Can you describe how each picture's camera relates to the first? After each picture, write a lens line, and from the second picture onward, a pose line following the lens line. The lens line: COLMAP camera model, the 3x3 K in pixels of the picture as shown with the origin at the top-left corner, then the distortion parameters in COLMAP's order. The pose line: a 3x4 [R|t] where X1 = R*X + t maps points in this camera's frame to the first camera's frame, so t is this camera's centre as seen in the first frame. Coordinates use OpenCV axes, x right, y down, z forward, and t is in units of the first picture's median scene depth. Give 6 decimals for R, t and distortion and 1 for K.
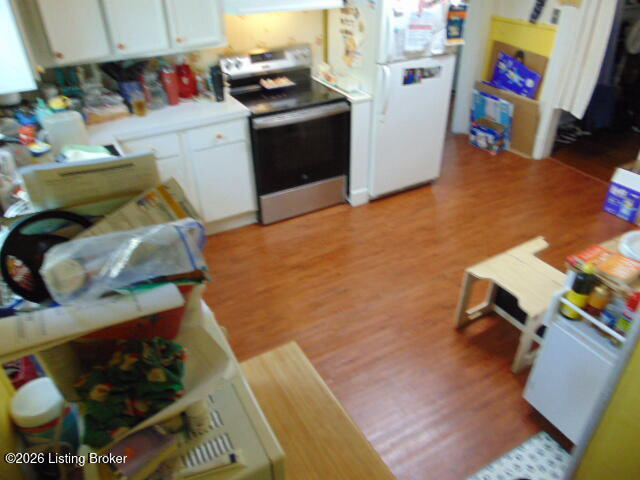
lens RADIAL K [[475.6, 0, 322.9], [0, 475.6, 236.5], [0, 0, 1]] dist [-0.032794, 0.067602]
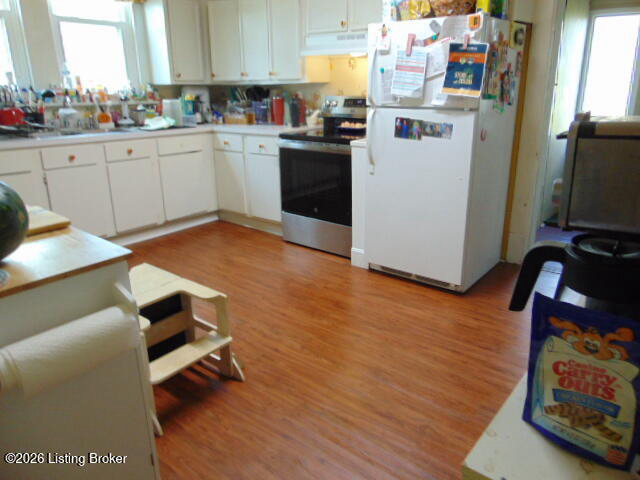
lens RADIAL K [[475.6, 0, 324.3], [0, 475.6, 242.2], [0, 0, 1]] dist [-0.032794, 0.067602]
pose [[0.368924, 0.307847, -0.876998, 0.919945], [-0.500754, 0.860741, 0.091490, -0.175762], [0.783033, 0.405407, 0.471703, 0.590715]]
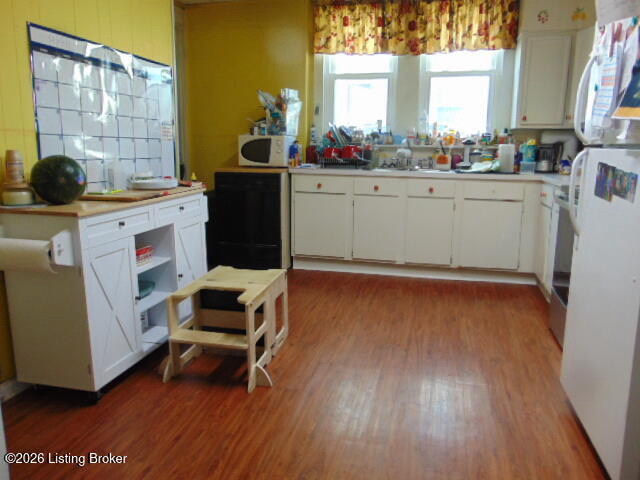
lens RADIAL K [[475.6, 0, 316.3], [0, 475.6, 240.5], [0, 0, 1]] dist [-0.032794, 0.067602]
pose [[-0.700077, 0.154066, -0.697249, 0.740703], [-0.378467, 0.747958, 0.545272, -0.449496], [0.605521, 0.645618, -0.465319, 1.098984]]
